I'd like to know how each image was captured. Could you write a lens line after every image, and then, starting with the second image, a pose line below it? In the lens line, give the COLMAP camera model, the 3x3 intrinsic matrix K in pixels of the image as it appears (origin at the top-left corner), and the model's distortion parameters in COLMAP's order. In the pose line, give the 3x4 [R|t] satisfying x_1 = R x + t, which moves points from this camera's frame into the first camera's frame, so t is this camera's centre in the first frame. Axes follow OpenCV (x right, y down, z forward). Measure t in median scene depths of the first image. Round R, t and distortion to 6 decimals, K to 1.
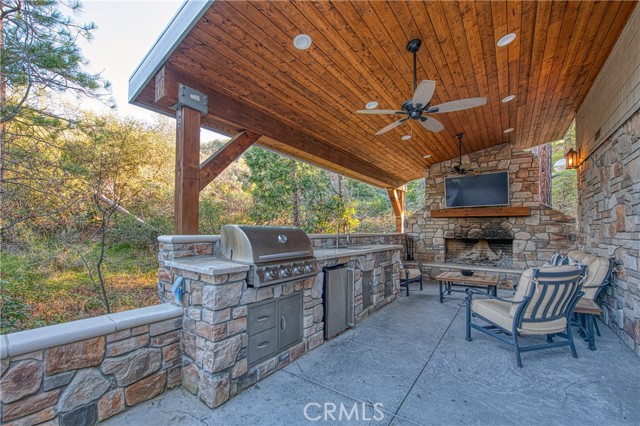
lens RADIAL K [[253.9, 0, 334.0], [0, 253.9, 234.2], [0, 0, 1]] dist [-0.000229, -0.000002]
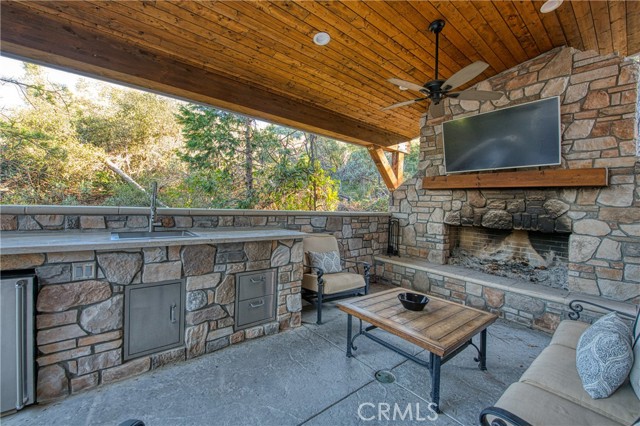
lens RADIAL K [[253.9, 0, 339.6], [0, 253.9, 209.3], [0, 0, 1]] dist [-0.000229, -0.000002]
pose [[0.963127, 0.035088, -0.266750, 0.399156], [-0.037138, 0.999307, -0.002643, -0.009231], [0.266473, 0.012453, 0.963762, 0.392615]]
